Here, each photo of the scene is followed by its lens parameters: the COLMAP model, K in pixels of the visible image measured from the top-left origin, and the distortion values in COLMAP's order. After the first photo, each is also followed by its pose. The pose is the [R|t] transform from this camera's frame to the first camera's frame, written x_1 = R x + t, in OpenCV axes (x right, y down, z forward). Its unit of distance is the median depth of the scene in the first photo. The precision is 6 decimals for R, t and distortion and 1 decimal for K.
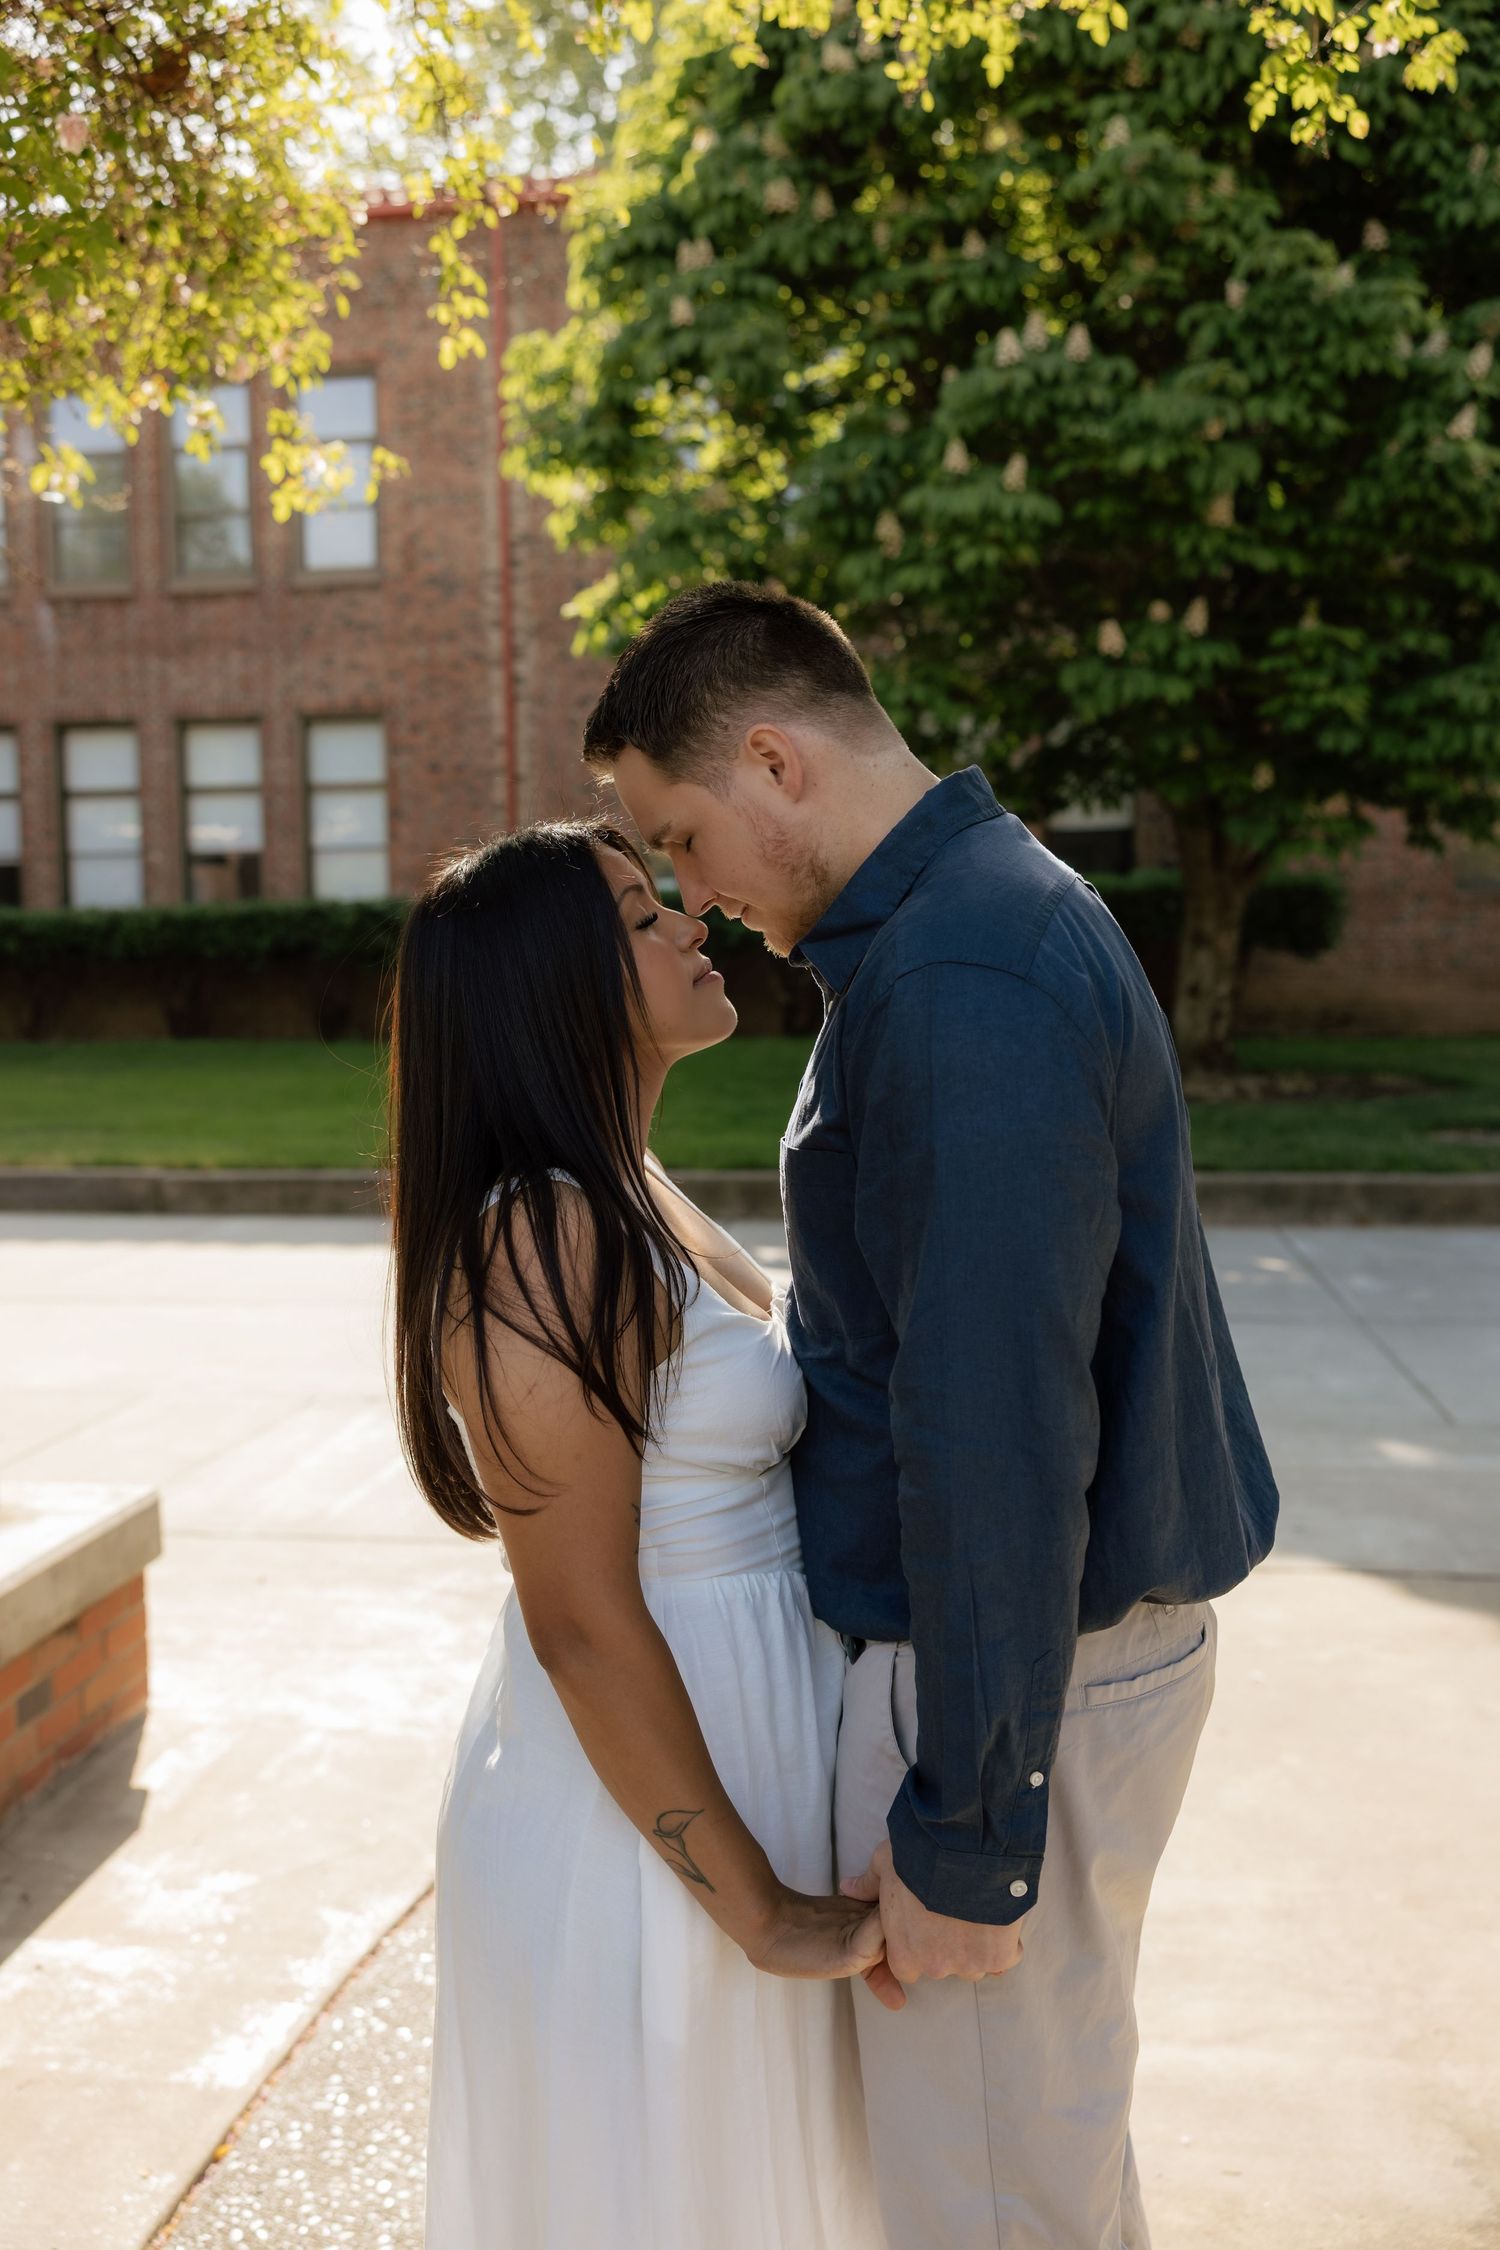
lens RADIAL K [[1806.3, 0, 745.6], [0, 1806.3, 1077.3], [0, 0, 1]] dist [0.000514, 0.002185]
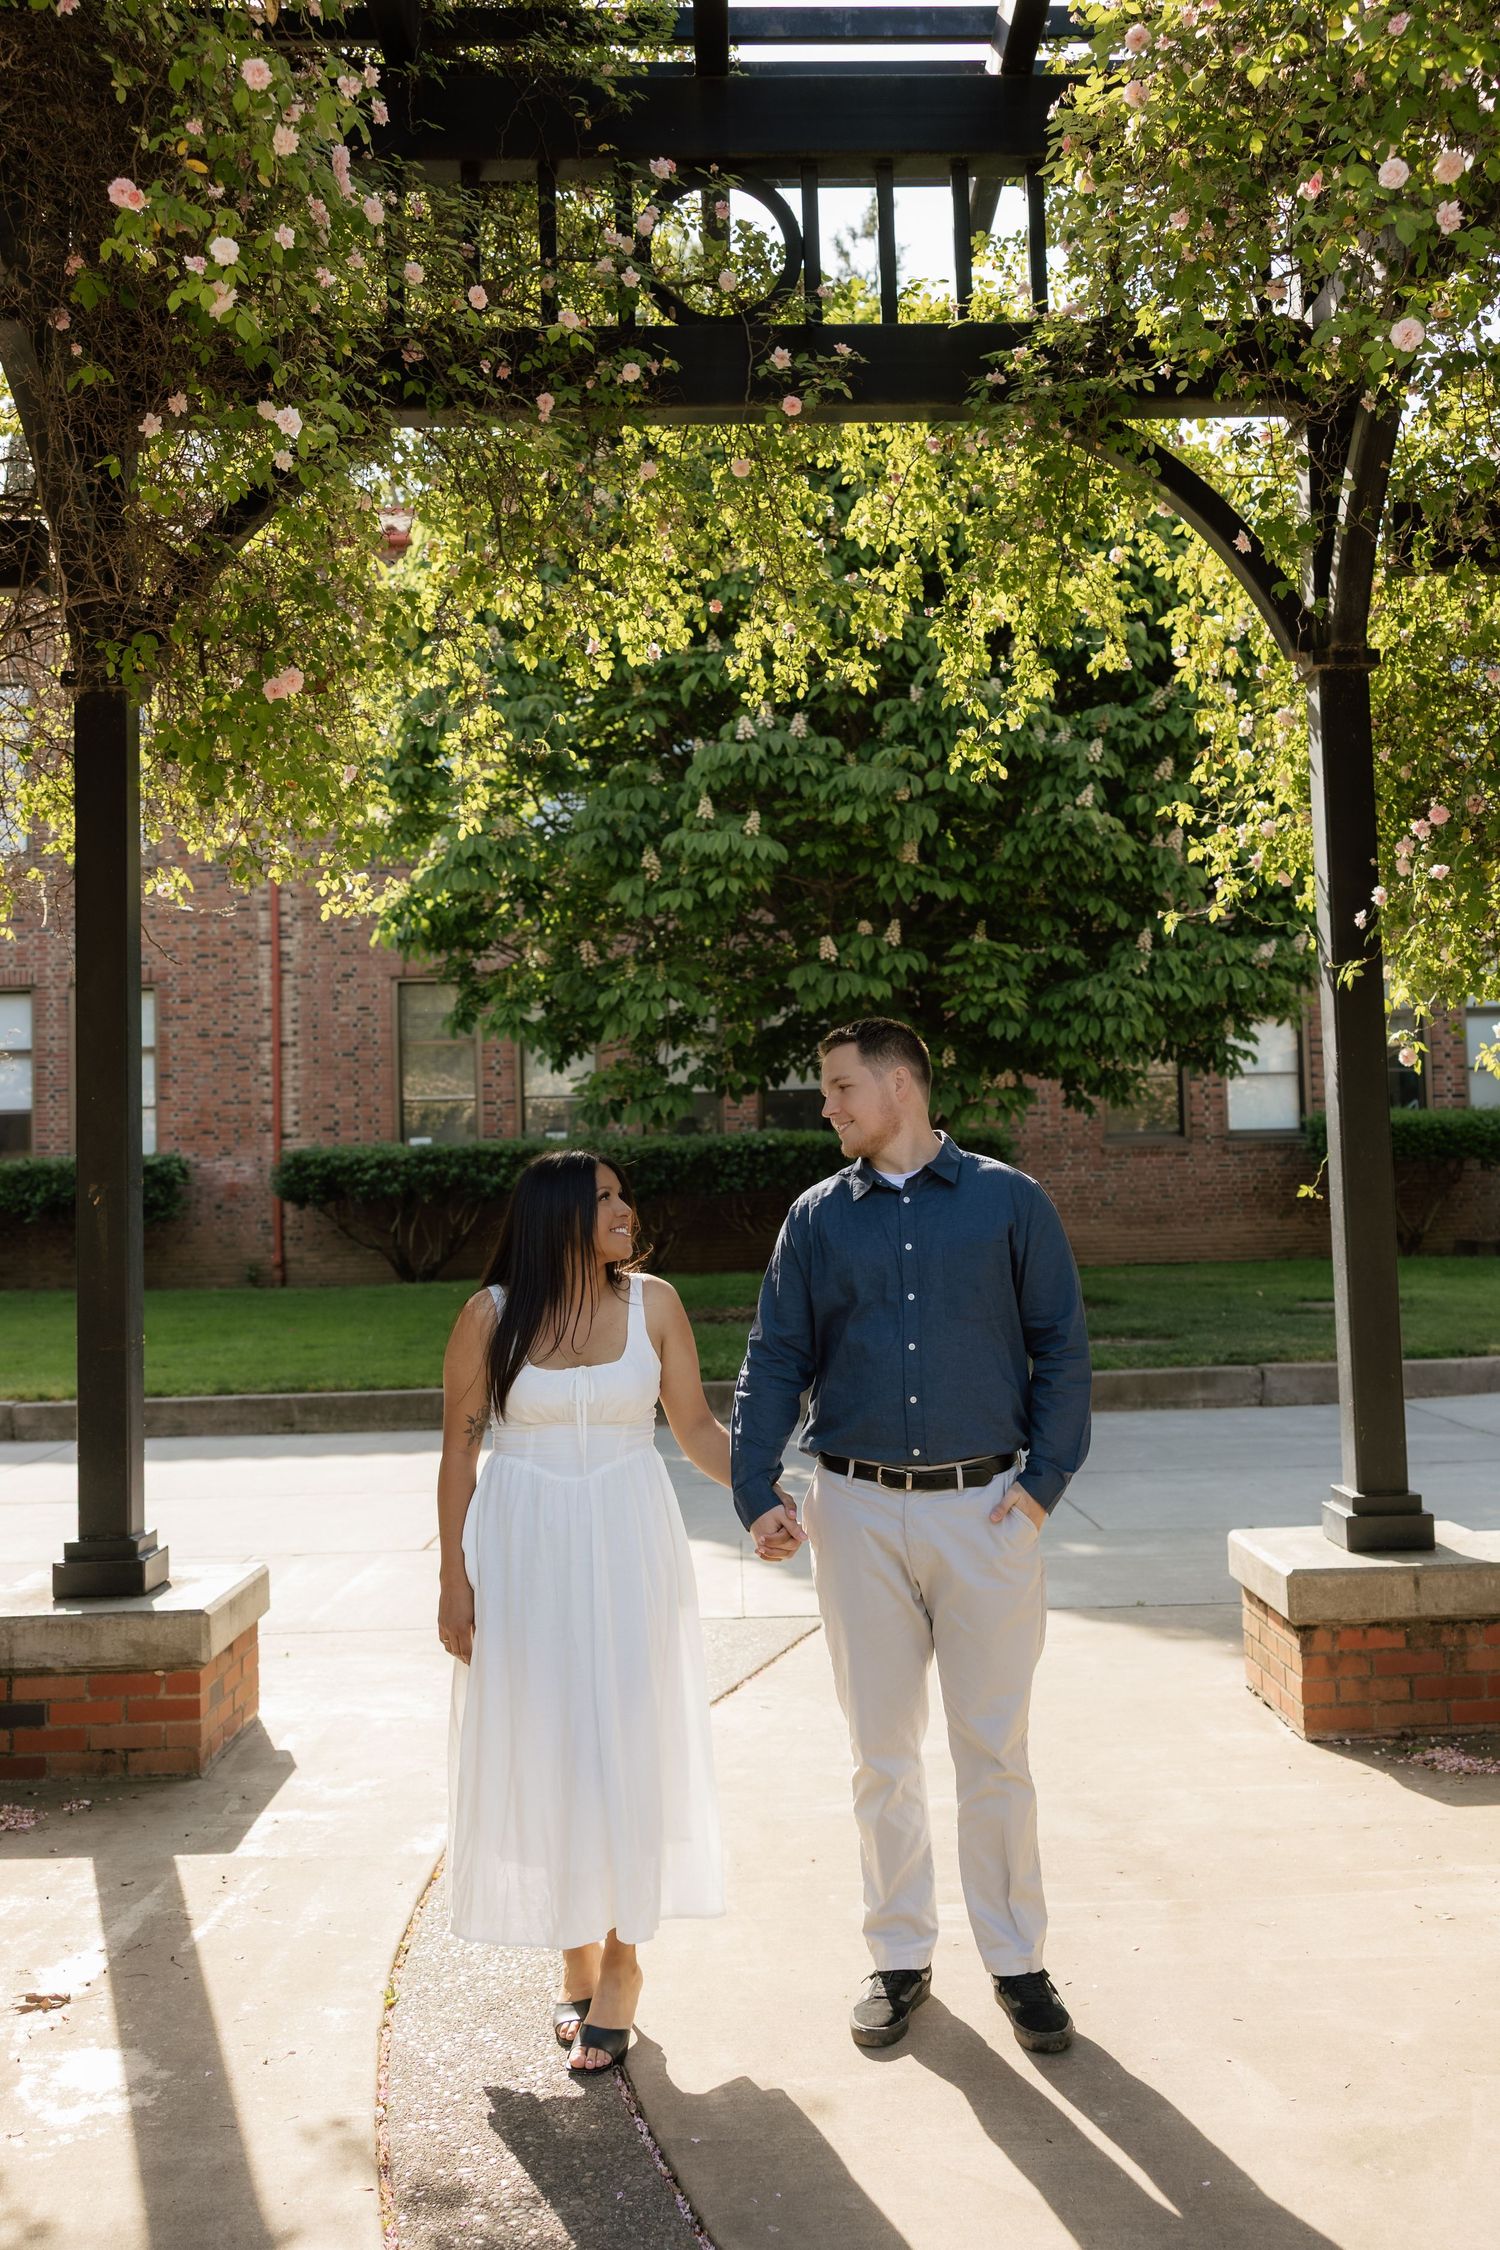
lens RADIAL K [[1800.5, 0, 750.0], [0, 1800.5, 1125.0], [0, 0, 1]] dist [-0.005375, -0.001209]
pose [[0.985220, -0.004872, 0.171226, -0.066850], [0.023707, 0.993854, -0.108127, 0.013203], [-0.169647, 0.110588, 0.979280, -0.205818]]
